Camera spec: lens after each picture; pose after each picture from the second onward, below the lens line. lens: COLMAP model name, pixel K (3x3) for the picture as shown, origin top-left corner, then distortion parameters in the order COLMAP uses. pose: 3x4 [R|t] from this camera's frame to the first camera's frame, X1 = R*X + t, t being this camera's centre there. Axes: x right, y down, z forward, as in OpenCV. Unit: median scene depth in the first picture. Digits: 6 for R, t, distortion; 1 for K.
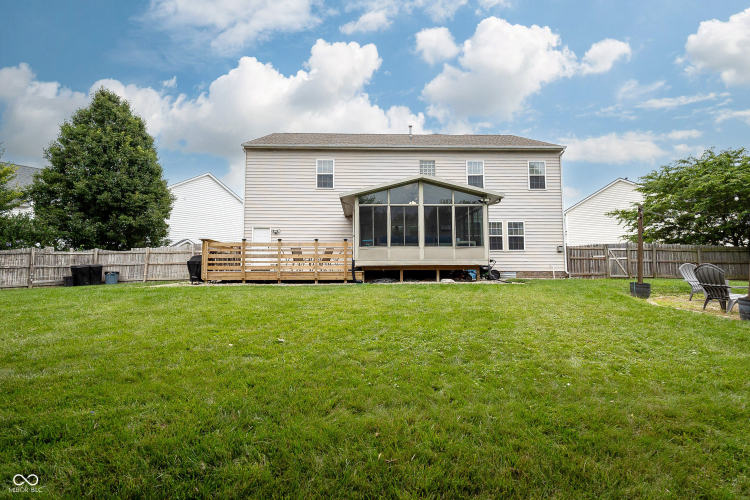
lens RADIAL K [[345.6, 0, 370.9], [0, 345.6, 243.8], [0, 0, 1]] dist [0.015497, -0.000097]
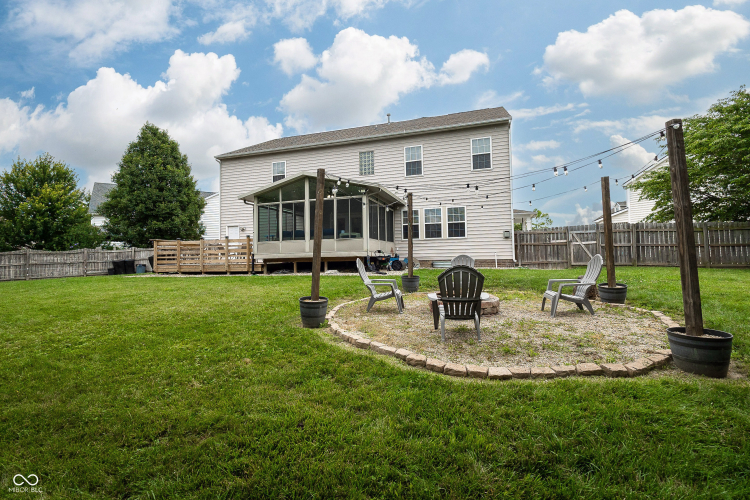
lens RADIAL K [[345.6, 0, 370.9], [0, 345.6, 243.8], [0, 0, 1]] dist [0.015497, -0.000097]
pose [[0.941196, -0.028536, -0.336654, 0.516460], [0.042519, 0.998509, 0.034235, -0.006403], [0.335175, -0.046536, 0.941006, 0.042970]]
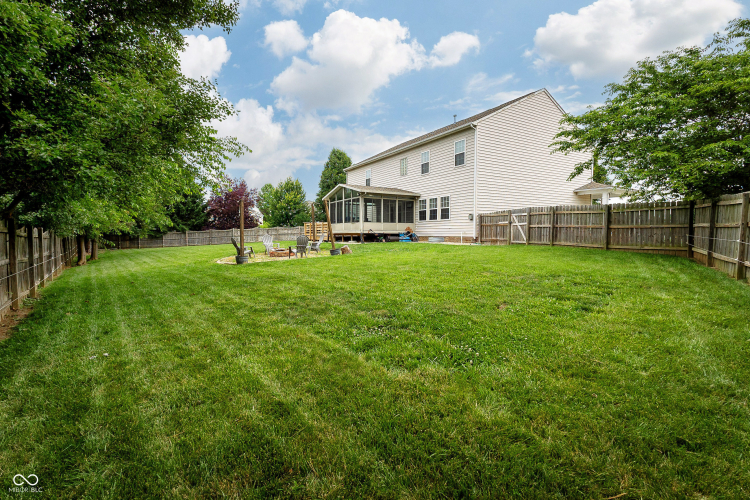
lens RADIAL K [[345.6, 0, 370.9], [0, 345.6, 243.8], [0, 0, 1]] dist [0.015497, -0.000097]
pose [[0.477078, 0.027451, -0.878432, 1.382575], [0.071699, 0.994965, 0.070033, -0.000598], [0.875931, -0.096394, 0.472707, 0.177120]]
